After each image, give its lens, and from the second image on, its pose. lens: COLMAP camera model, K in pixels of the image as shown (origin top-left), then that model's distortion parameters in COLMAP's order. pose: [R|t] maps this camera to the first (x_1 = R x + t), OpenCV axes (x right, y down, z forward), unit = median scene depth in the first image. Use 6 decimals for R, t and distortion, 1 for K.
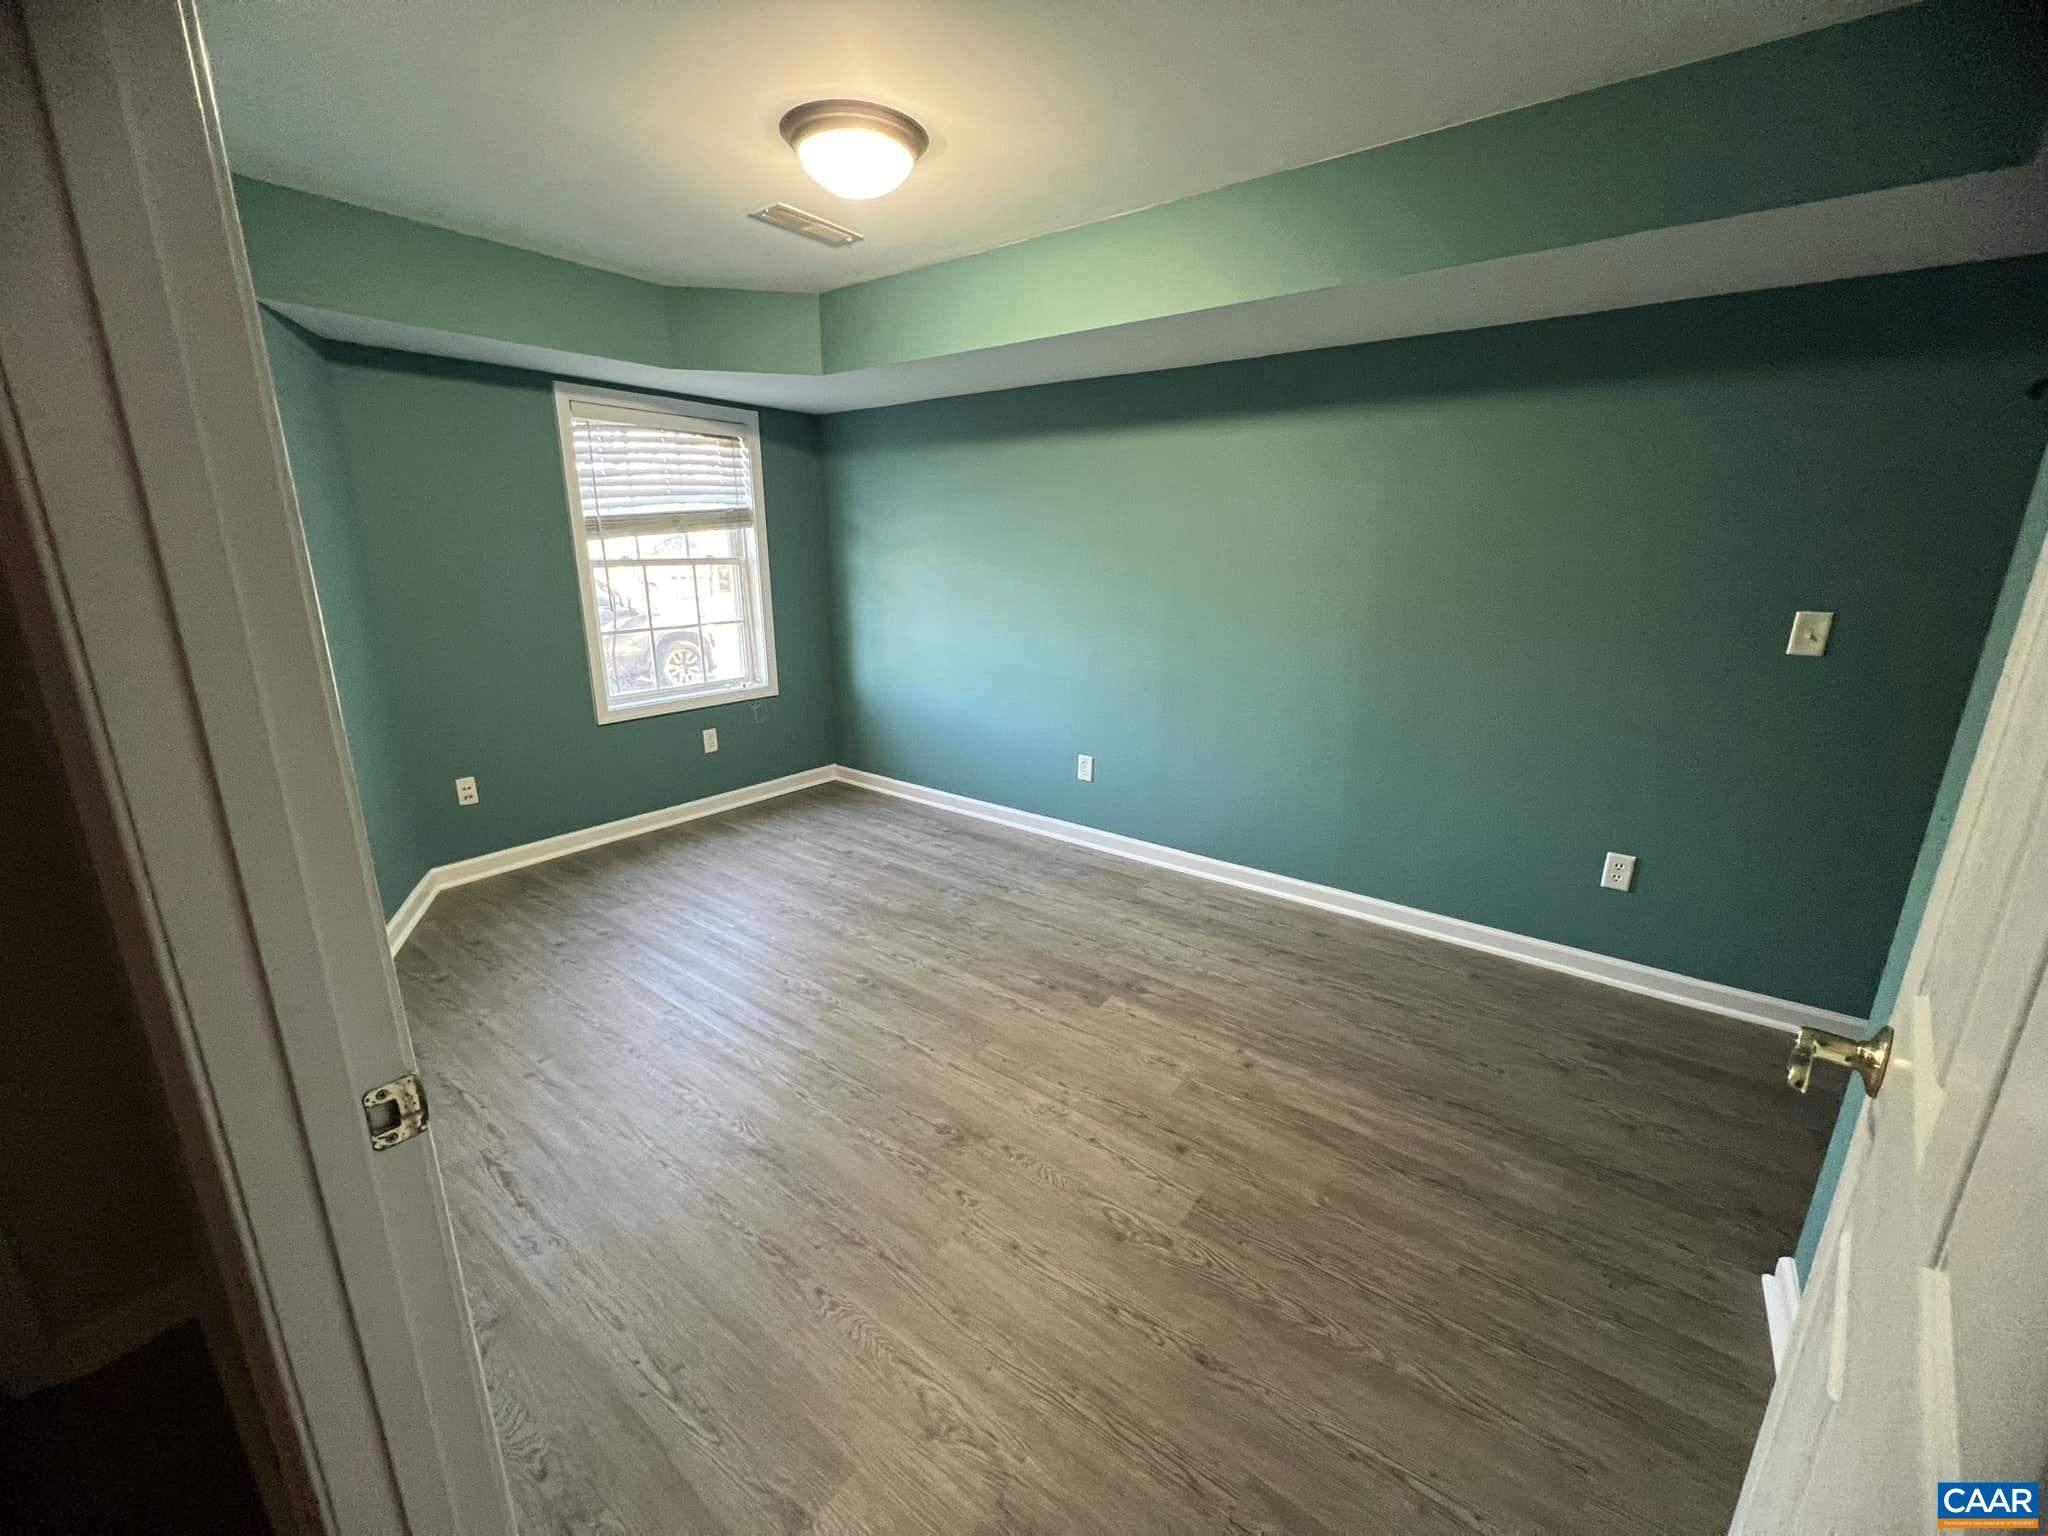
lens RADIAL K [[825.3, 0, 1027.5], [0, 825.3, 766.5], [0, 0, 1]] dist [0.002249, -0.000028]
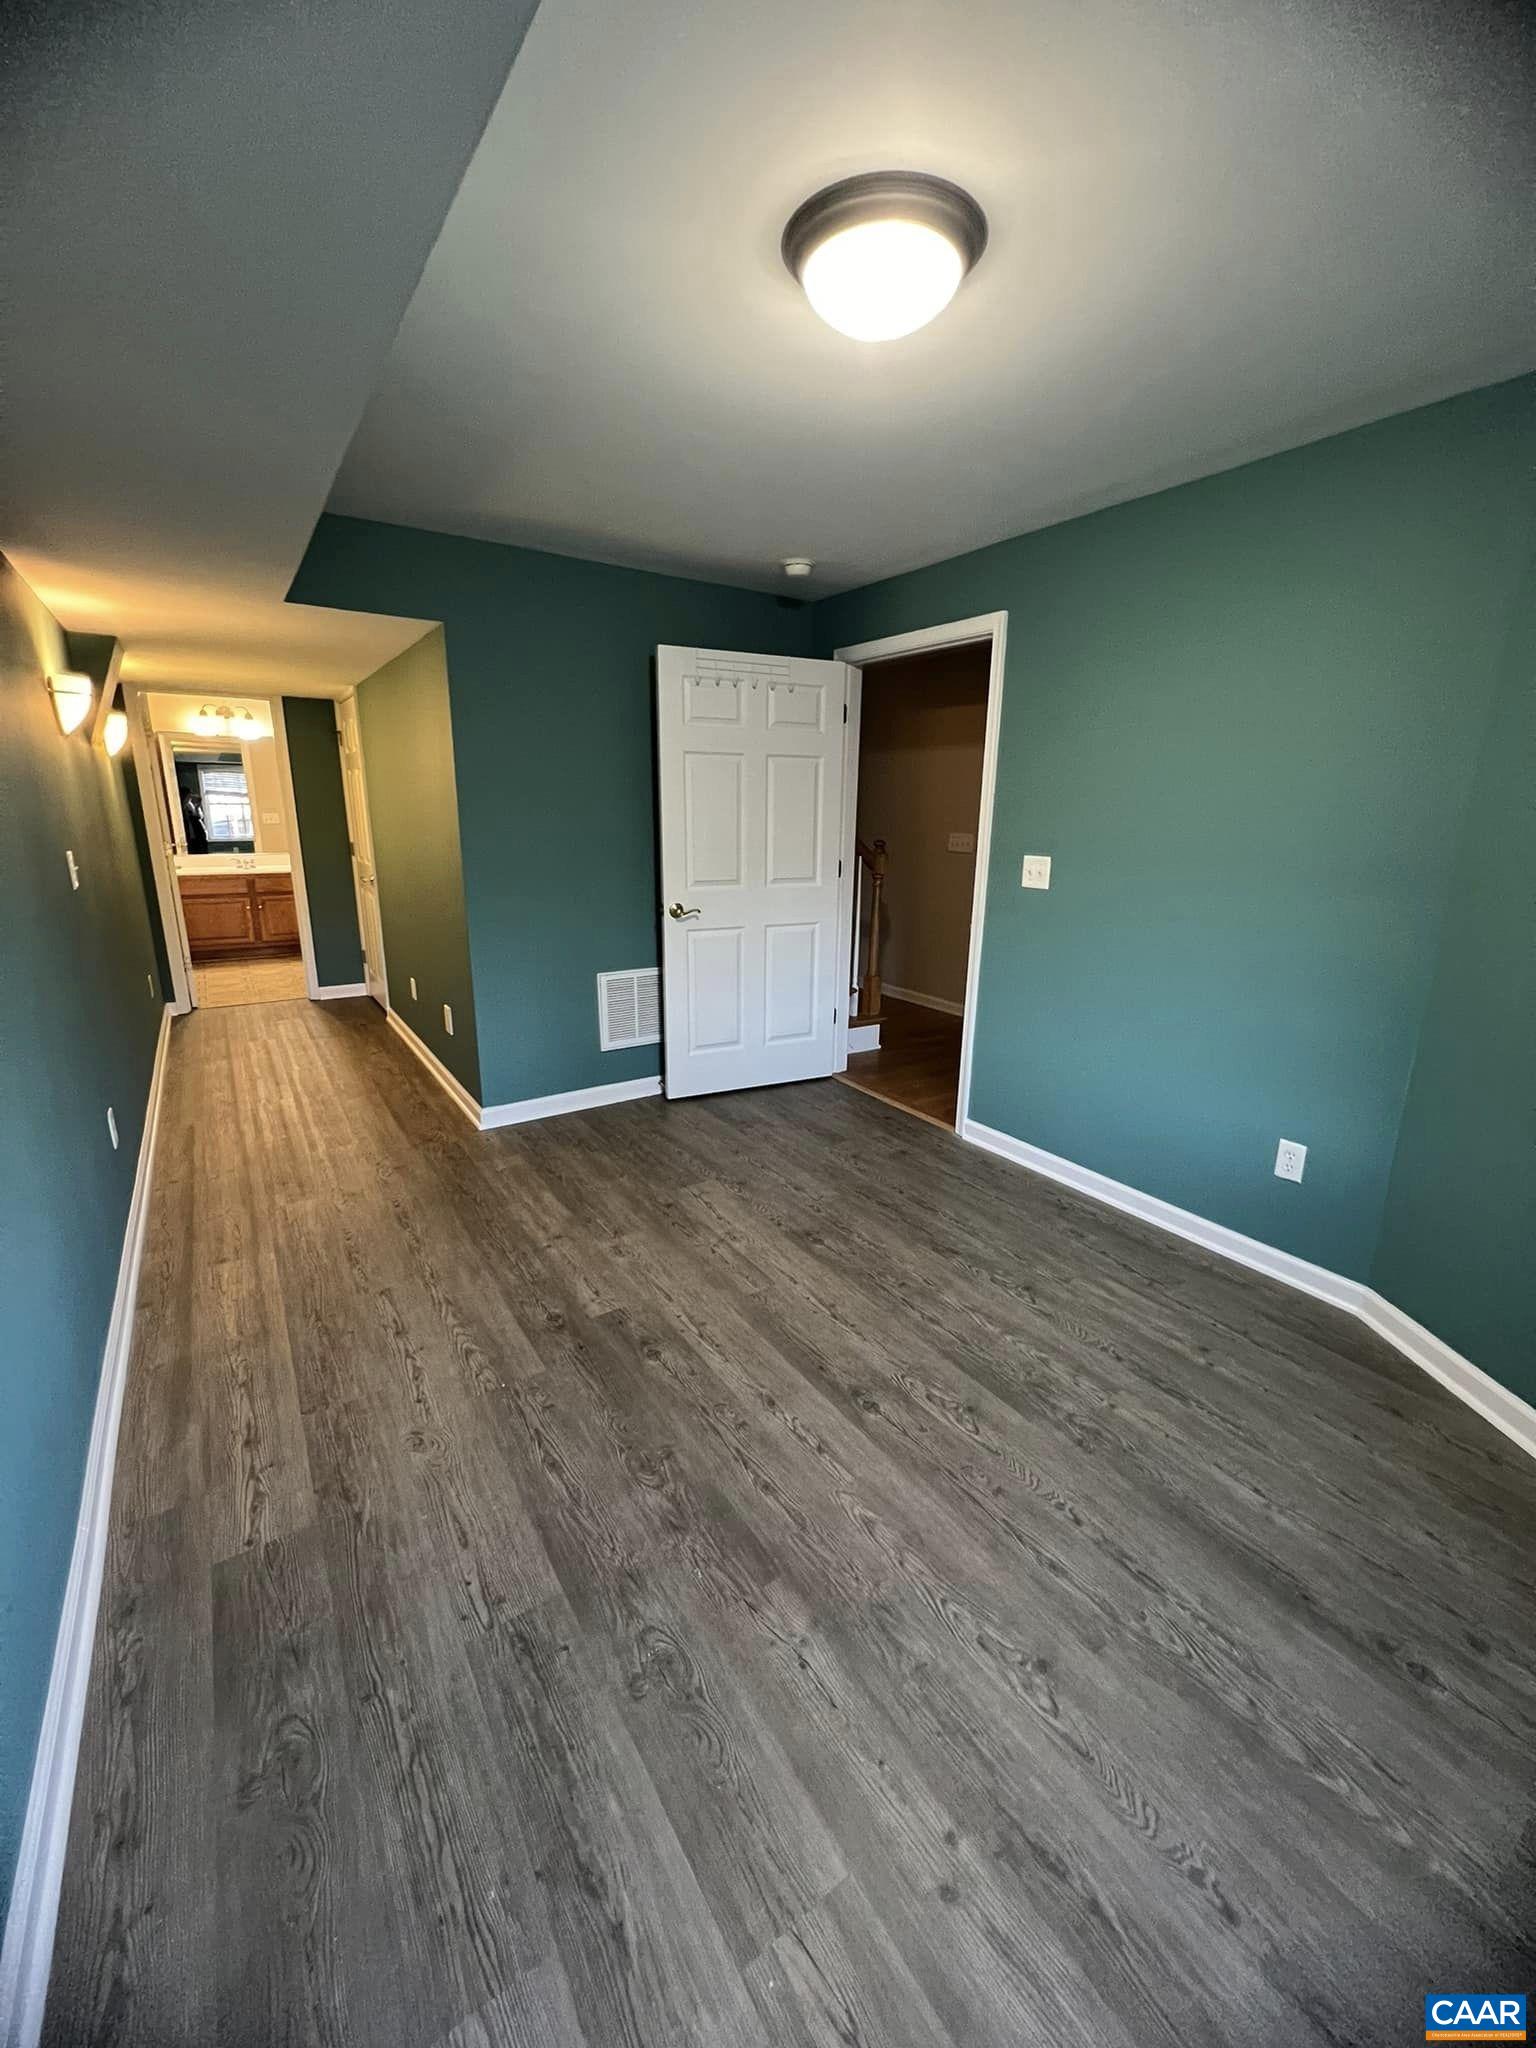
lens RADIAL K [[825.3, 0, 767.9], [0, 825.3, 1023.5], [0, 0, 1]] dist [0.002249, -0.000028]
pose [[-0.942870, -0.101638, 0.317278, -0.320929], [0.070828, 0.869408, 0.488992, -0.410926], [-0.325544, 0.483528, -0.812540, 1.503147]]
